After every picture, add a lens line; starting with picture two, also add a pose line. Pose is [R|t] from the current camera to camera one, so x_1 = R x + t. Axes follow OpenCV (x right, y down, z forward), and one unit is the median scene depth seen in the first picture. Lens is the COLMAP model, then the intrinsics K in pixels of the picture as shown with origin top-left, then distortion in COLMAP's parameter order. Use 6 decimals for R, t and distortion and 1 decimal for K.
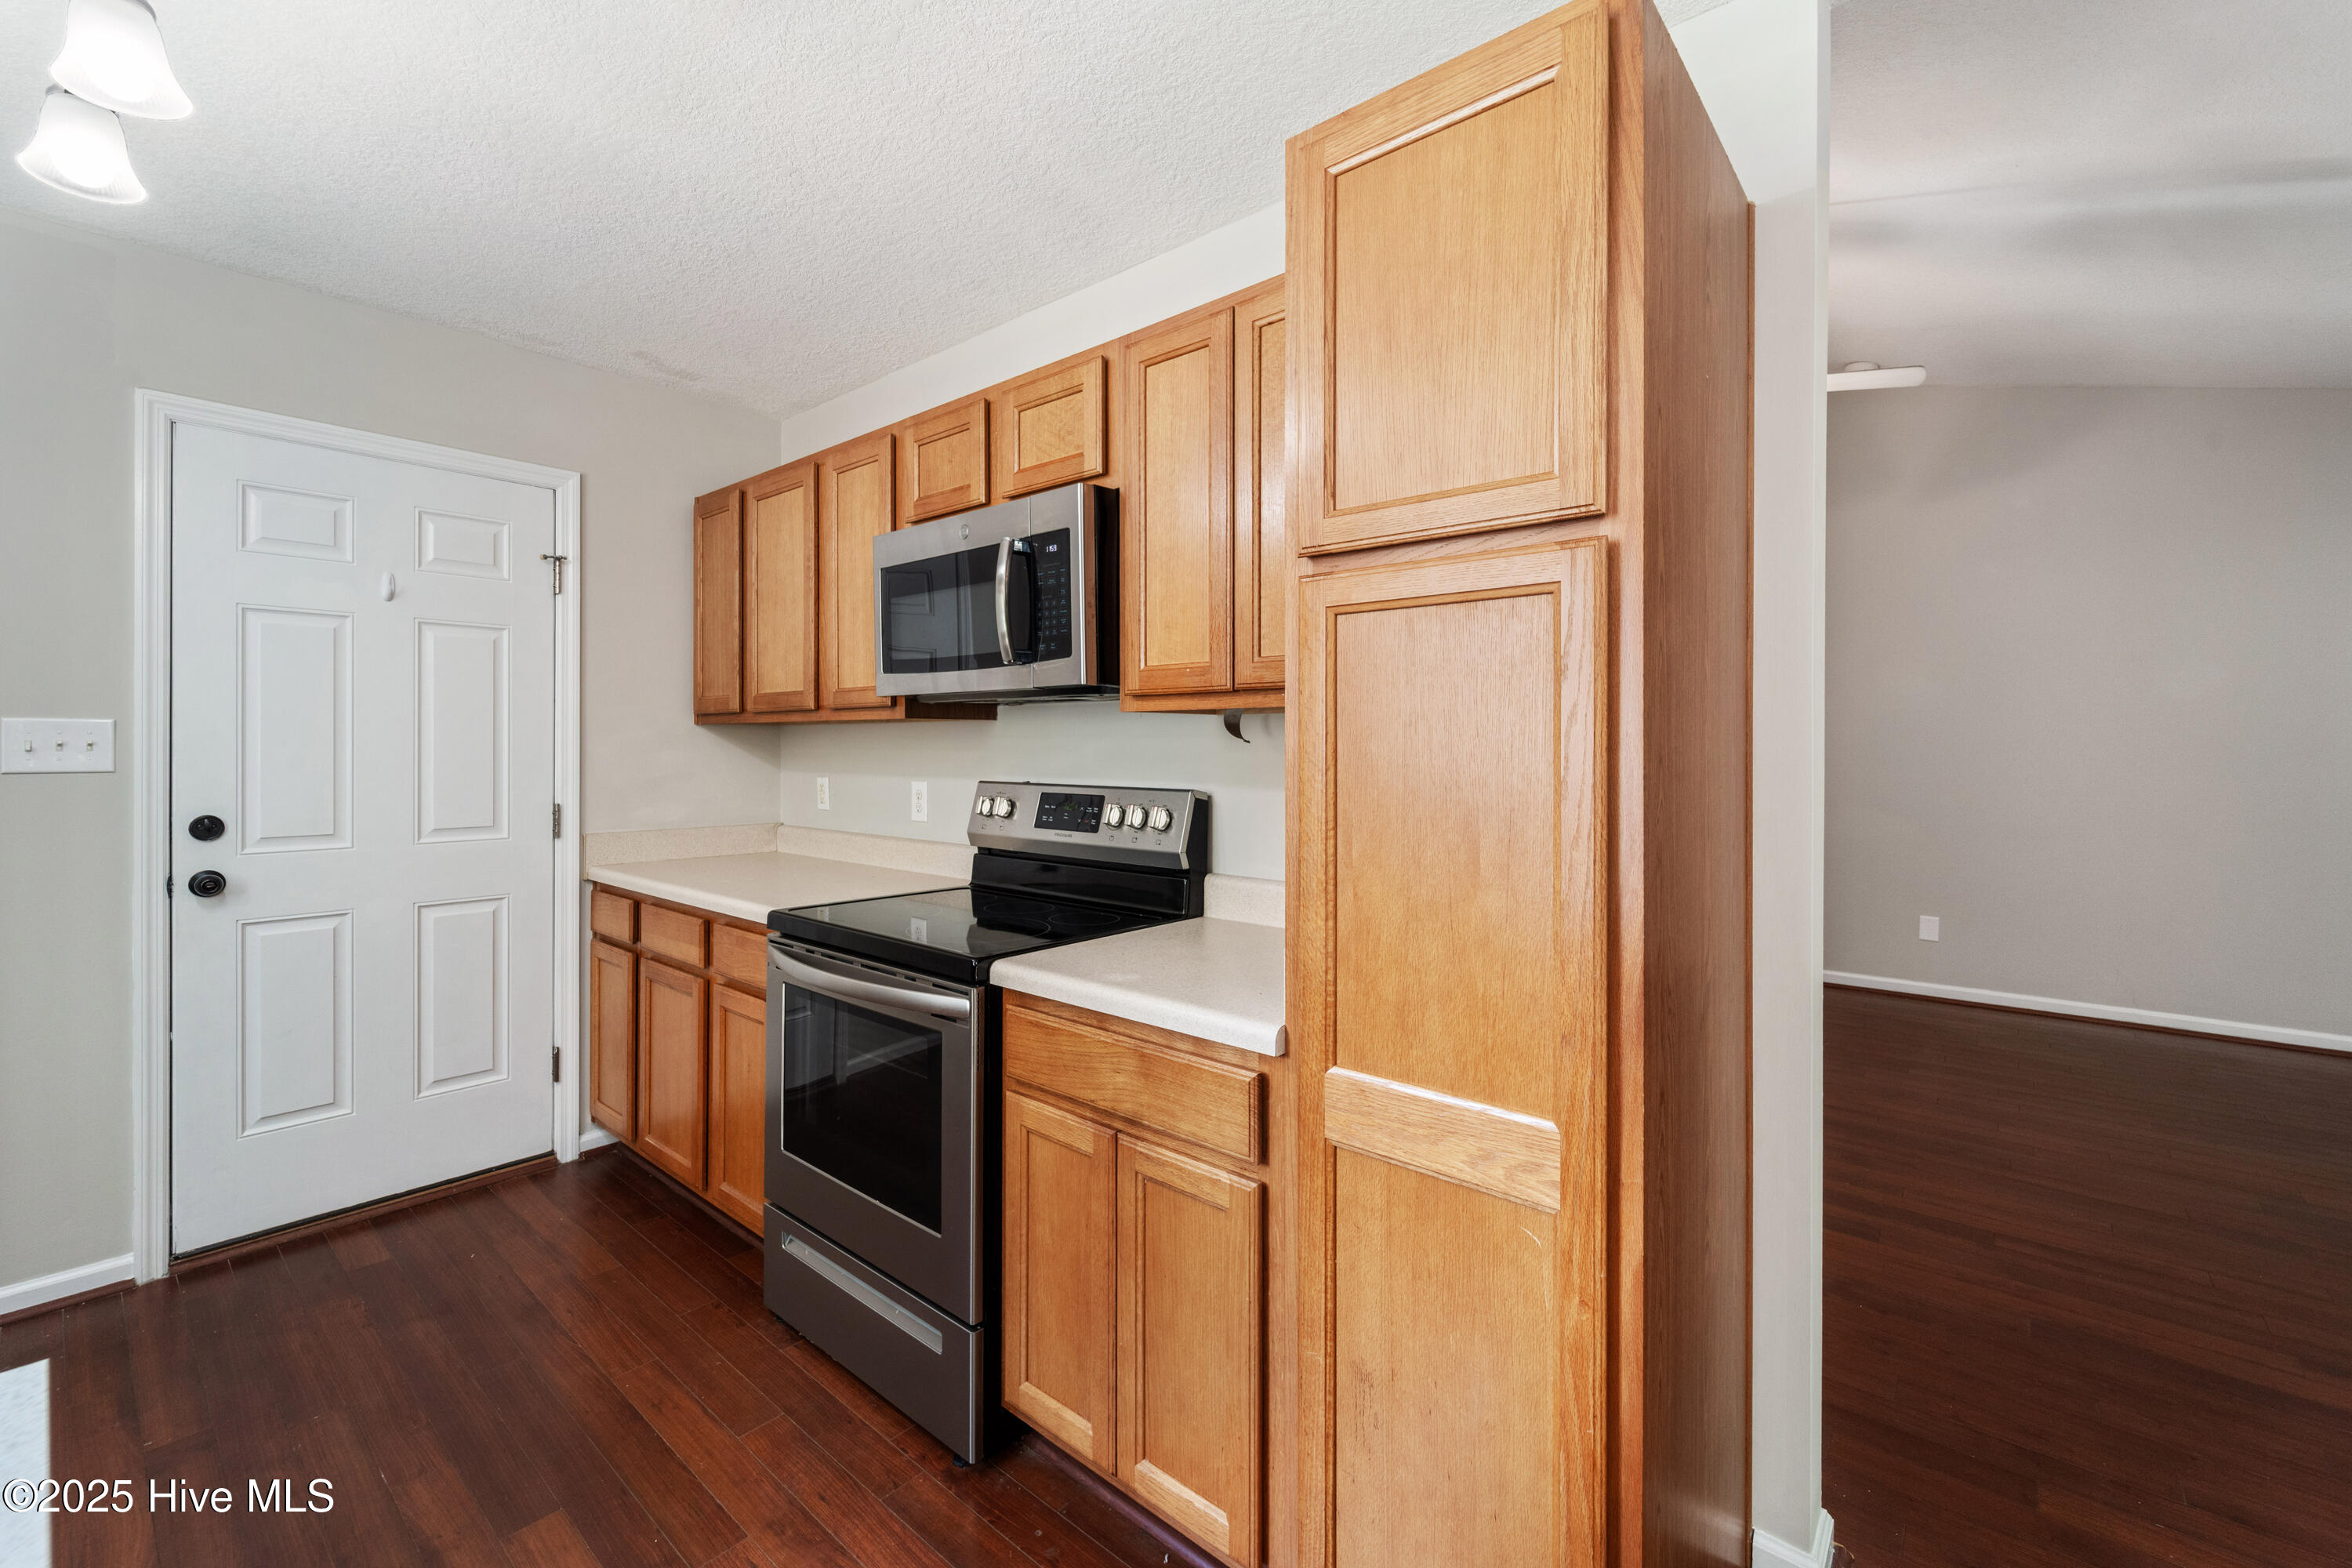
lens RADIAL K [[951.8, 0, 1138.6], [0, 951.8, 746.8], [0, 0, 1]] dist [-0.000479, -0.001435]
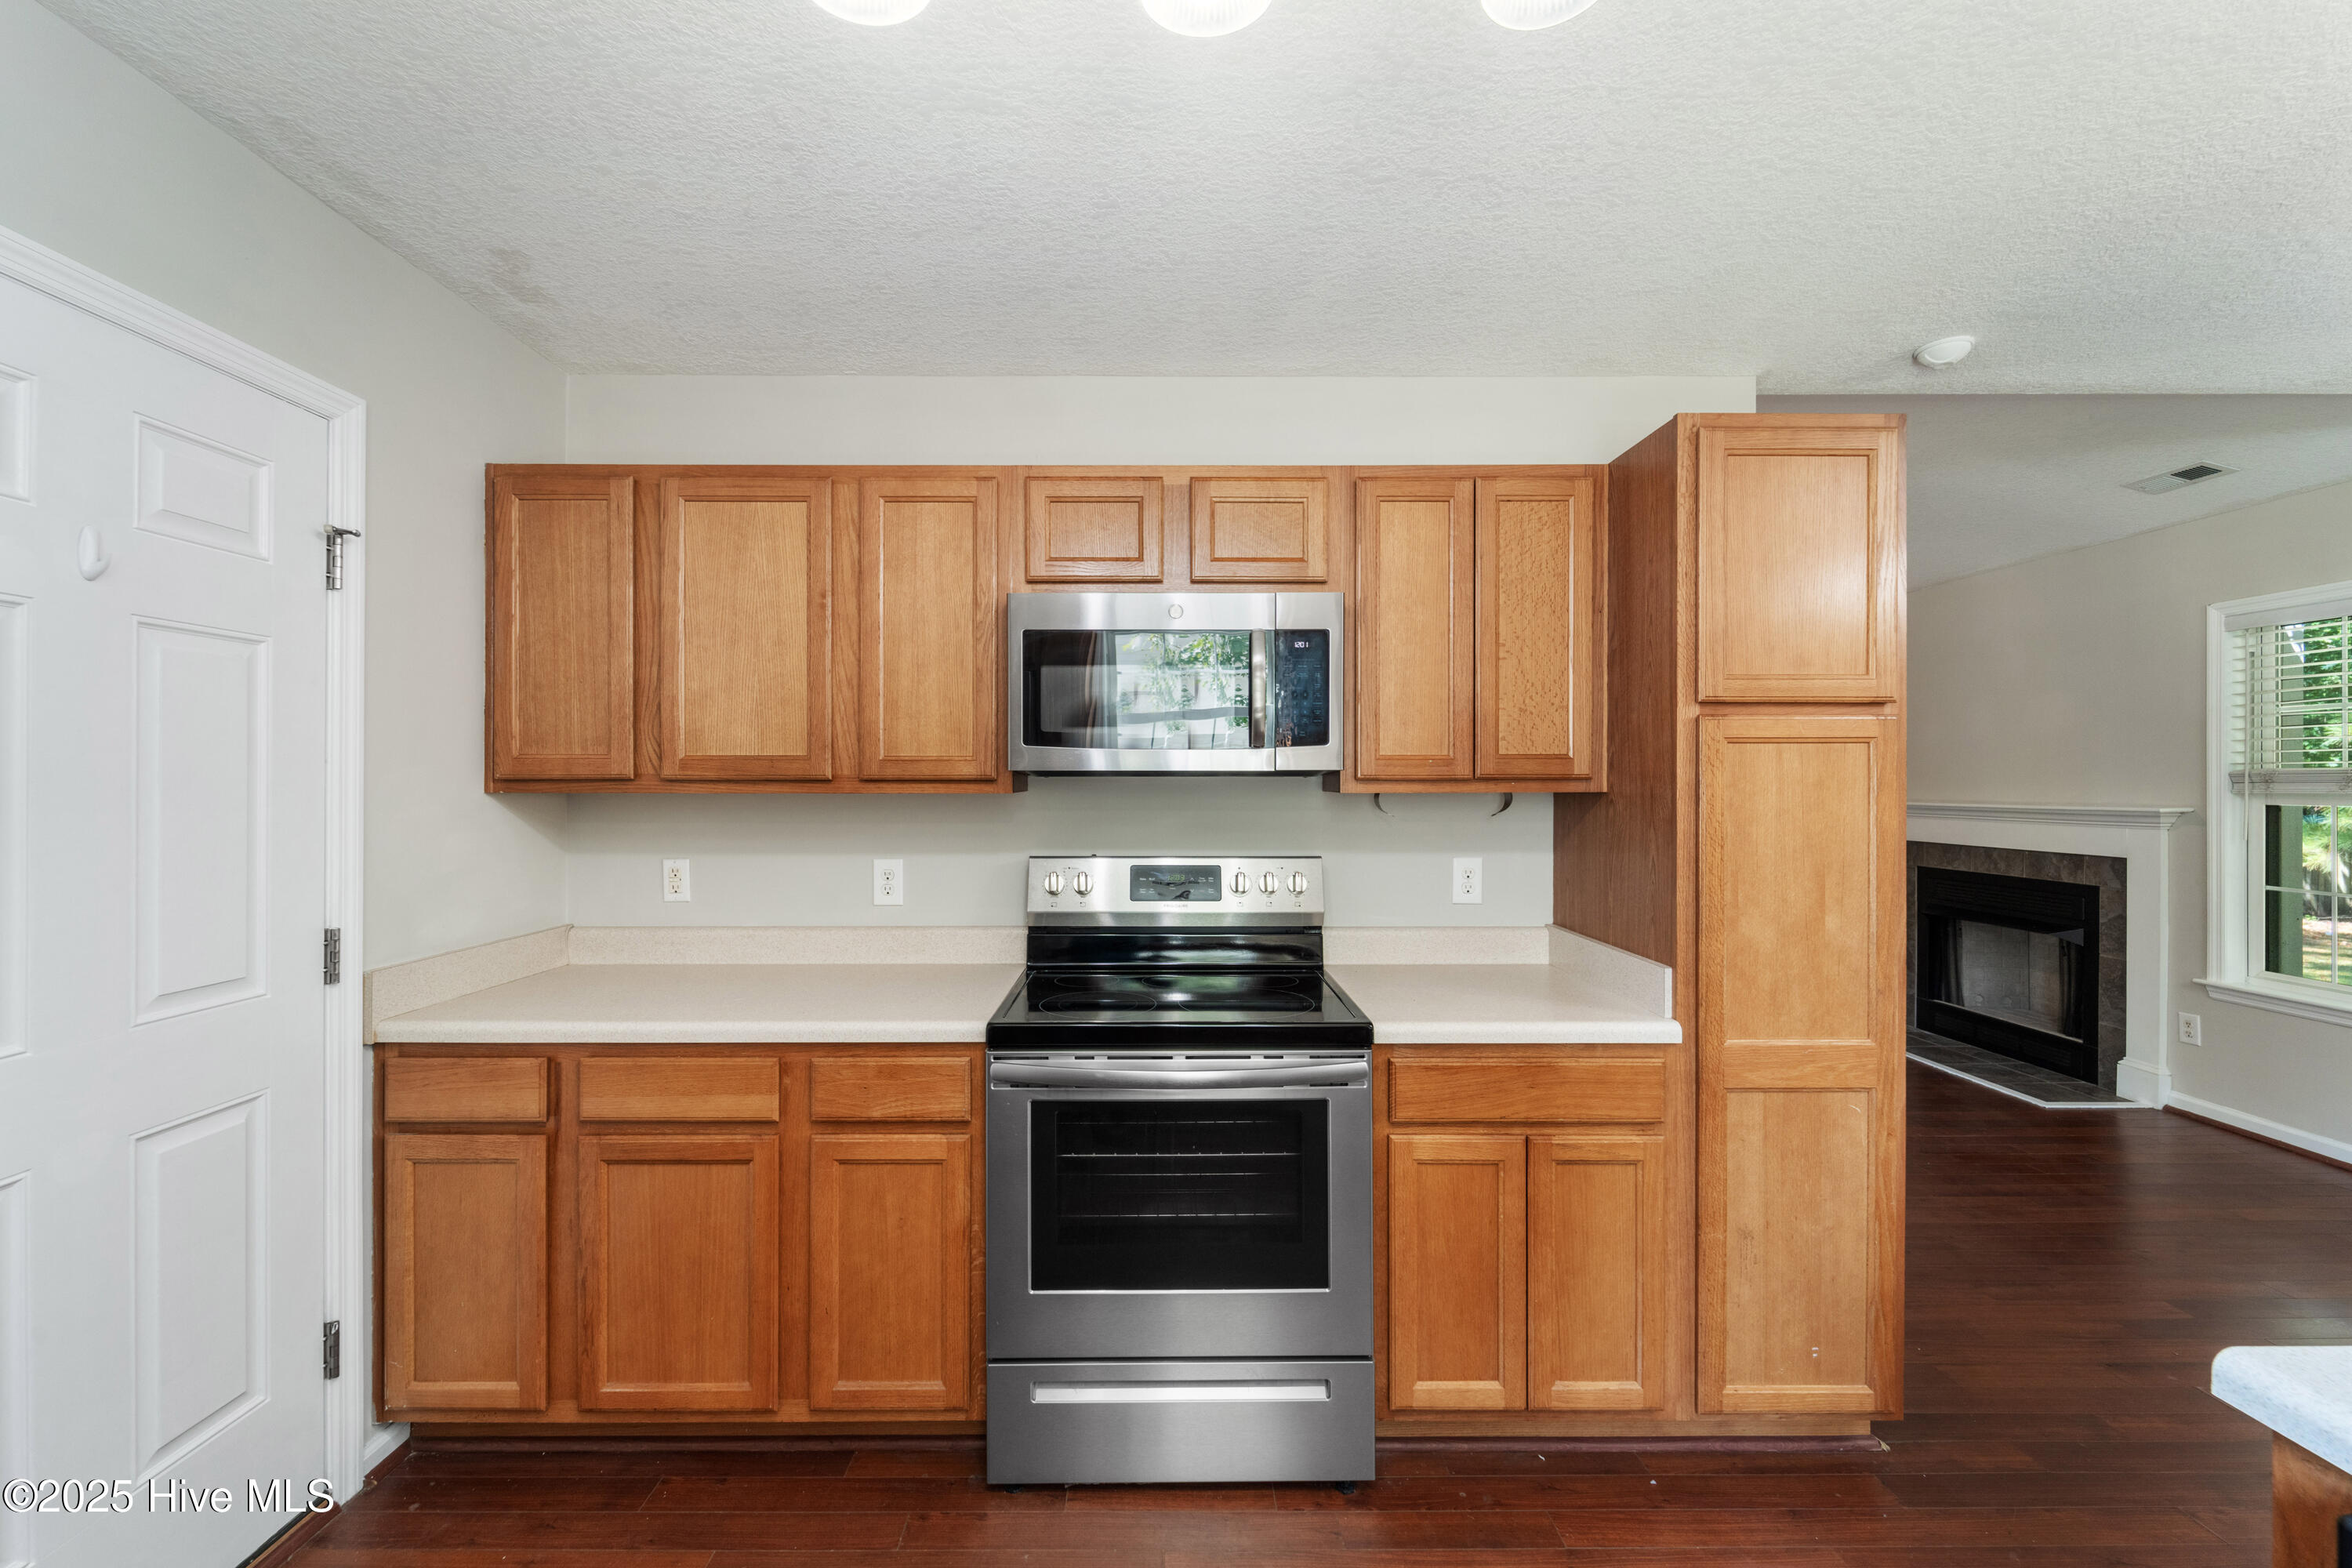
lens RADIAL K [[951.8, 0, 1158.8], [0, 951.8, 781.1], [0, 0, 1]] dist [-0.000479, -0.001435]
pose [[0.756851, -0.002642, 0.653582, -0.768374], [0.004006, 0.999992, -0.000598, -0.042134], [-0.653575, 0.003071, 0.756855, 0.229130]]
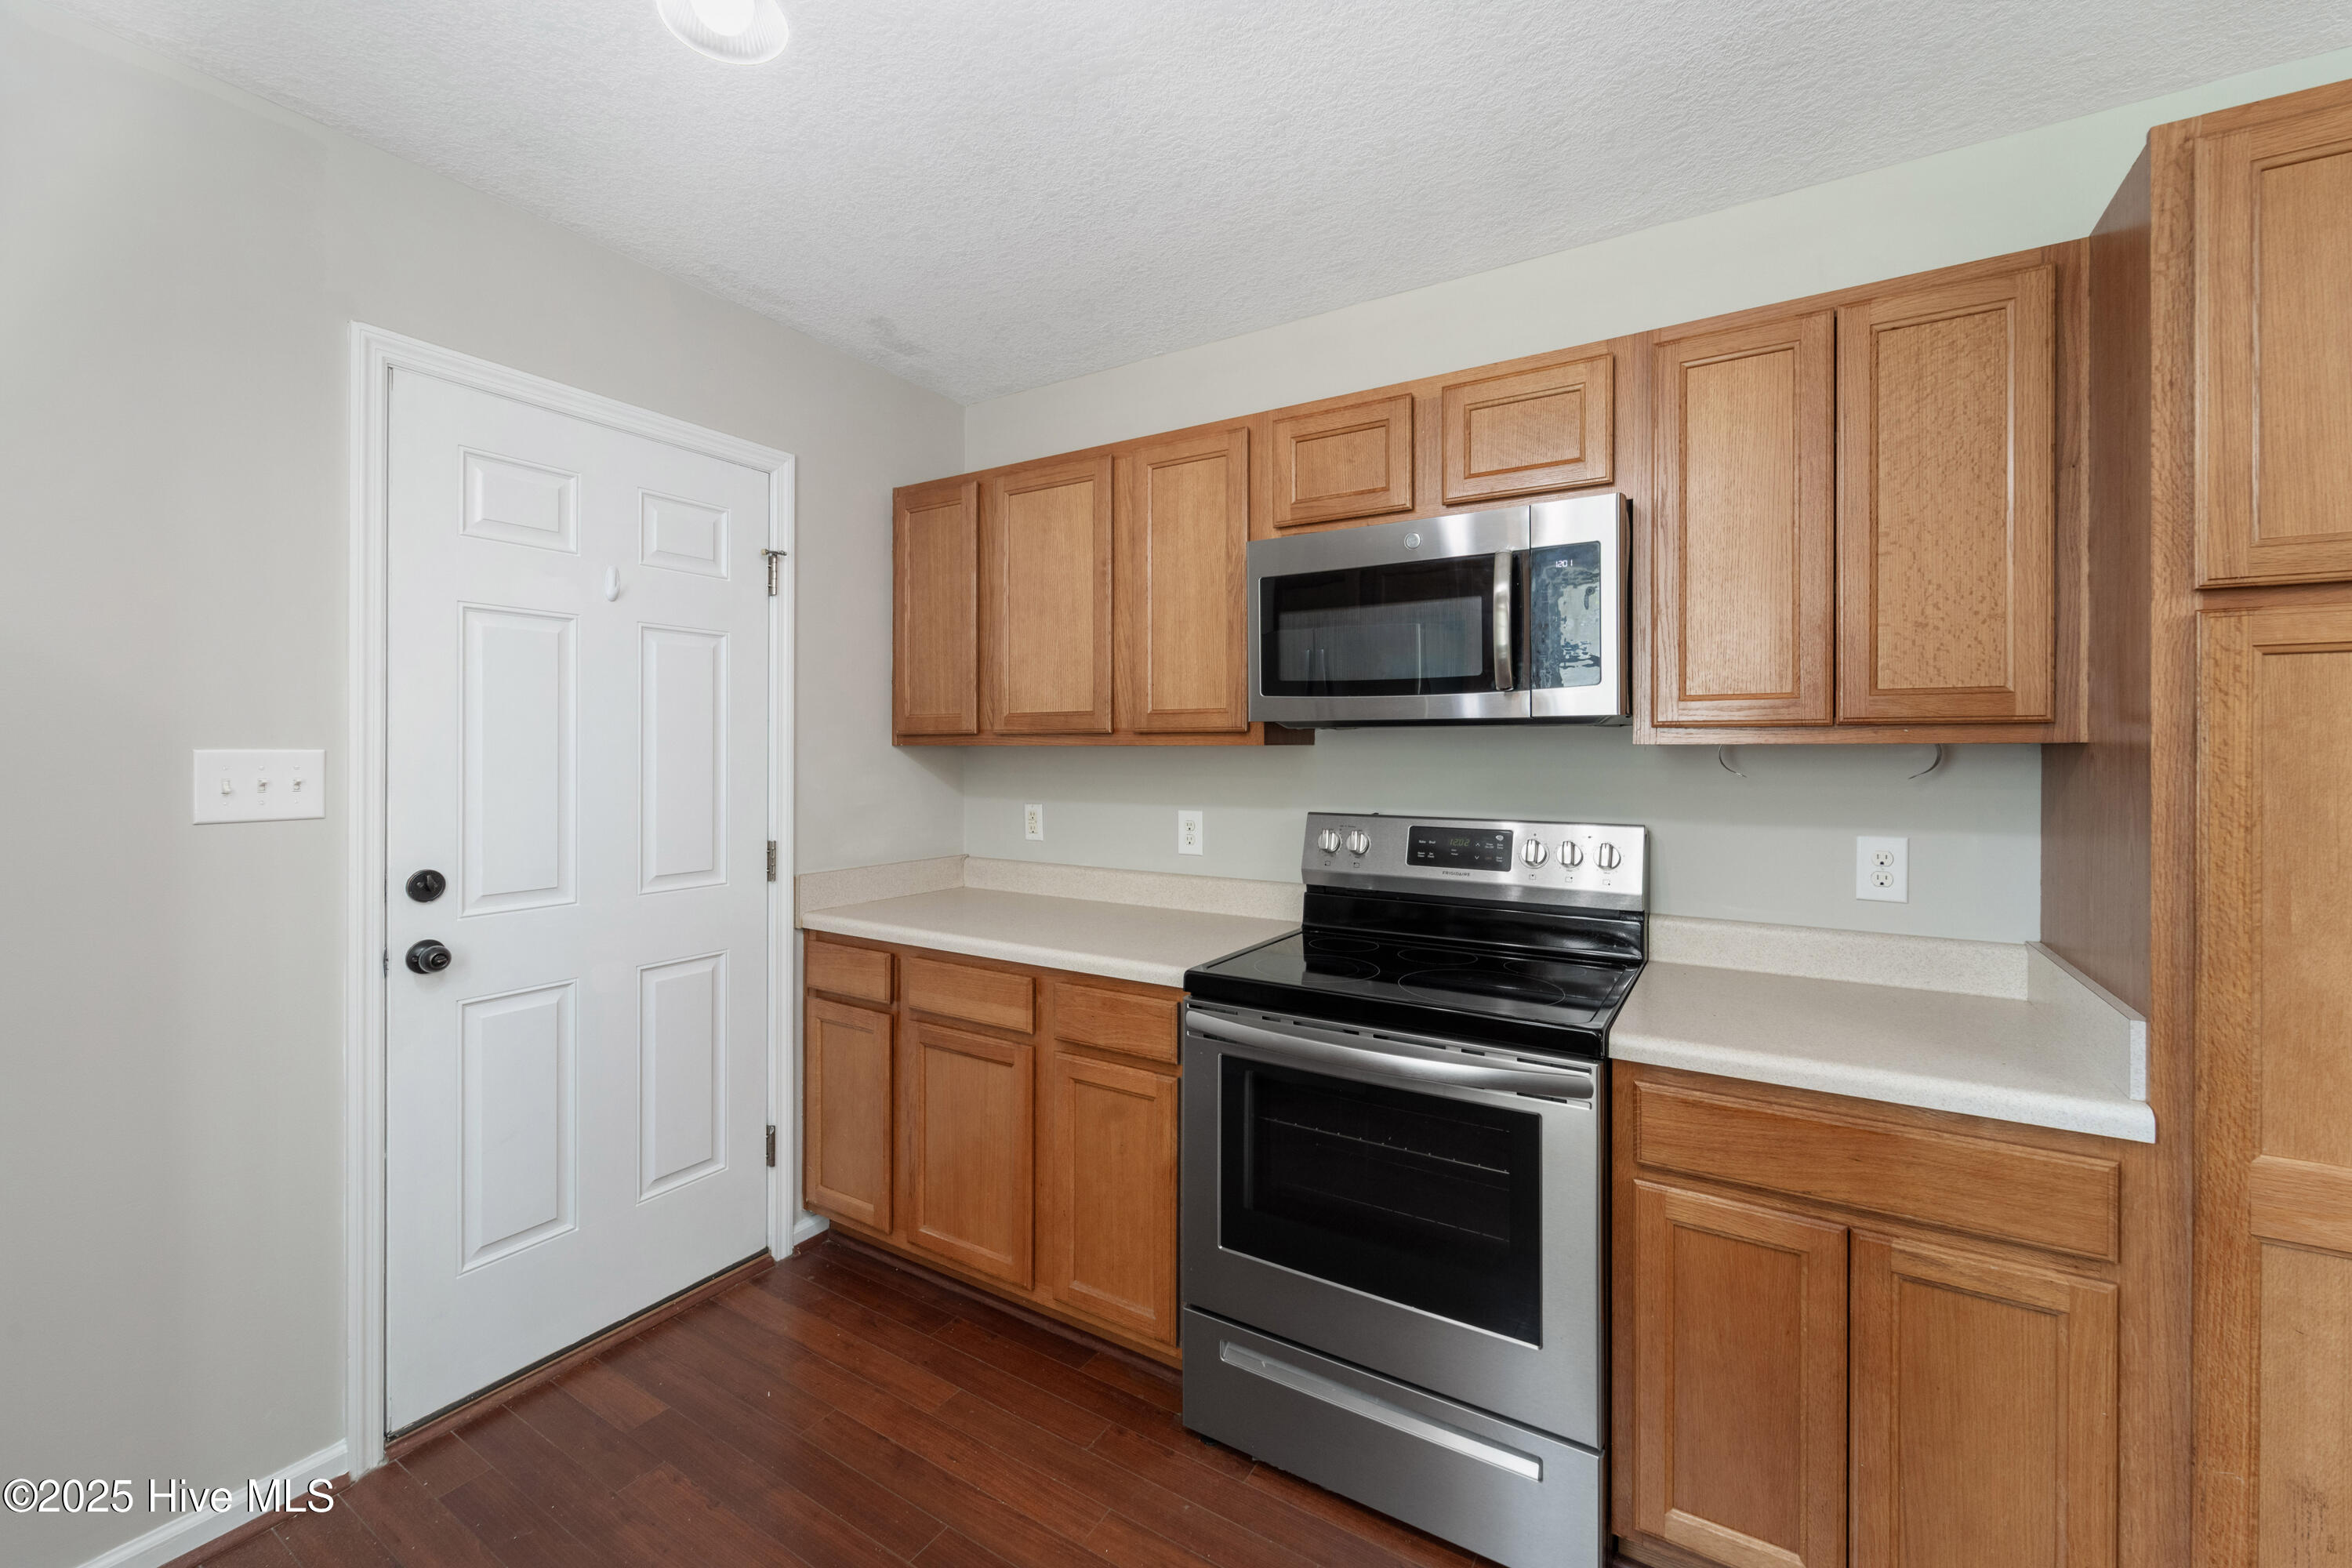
lens RADIAL K [[951.8, 0, 1156.1], [0, 951.8, 750.8], [0, 0, 1]] dist [-0.000479, -0.001435]
pose [[0.989666, -0.001238, 0.143390, -0.496695], [0.001407, 0.999998, -0.001076, -0.025020], [-0.143388, 0.001267, 0.989666, 0.133689]]
